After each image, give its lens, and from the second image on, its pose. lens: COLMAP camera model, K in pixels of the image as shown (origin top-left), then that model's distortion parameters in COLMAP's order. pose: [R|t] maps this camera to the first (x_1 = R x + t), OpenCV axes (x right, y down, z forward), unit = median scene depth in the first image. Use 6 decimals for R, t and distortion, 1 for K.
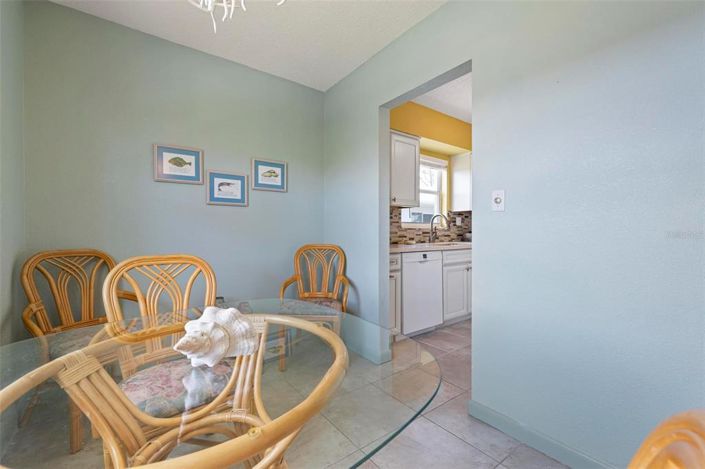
lens RADIAL K [[297.9, 0, 352.5], [0, 297.9, 234.5], [0, 0, 1]] dist [0.000359, 0.000004]
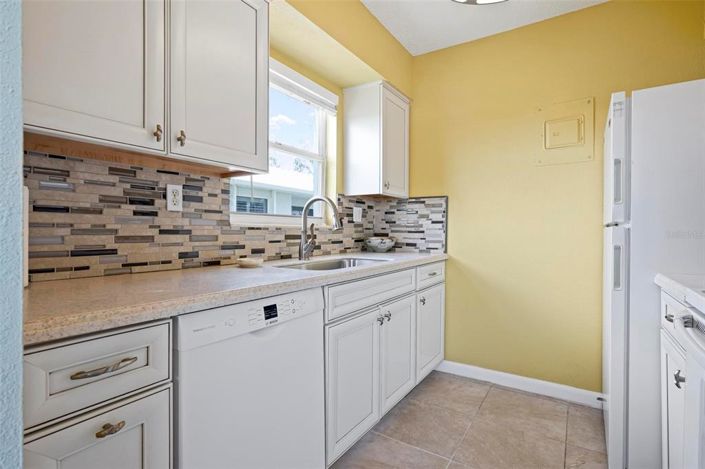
lens RADIAL K [[351.1, 0, 352.5], [0, 351.1, 234.5], [0, 0, 1]] dist [-0.000022, 0.000008]
pose [[0.939594, 0.000803, 0.342290, 0.145411], [-0.000258, 0.999999, -0.001637, -0.008488], [-0.342291, 0.001450, 0.939593, 0.452589]]
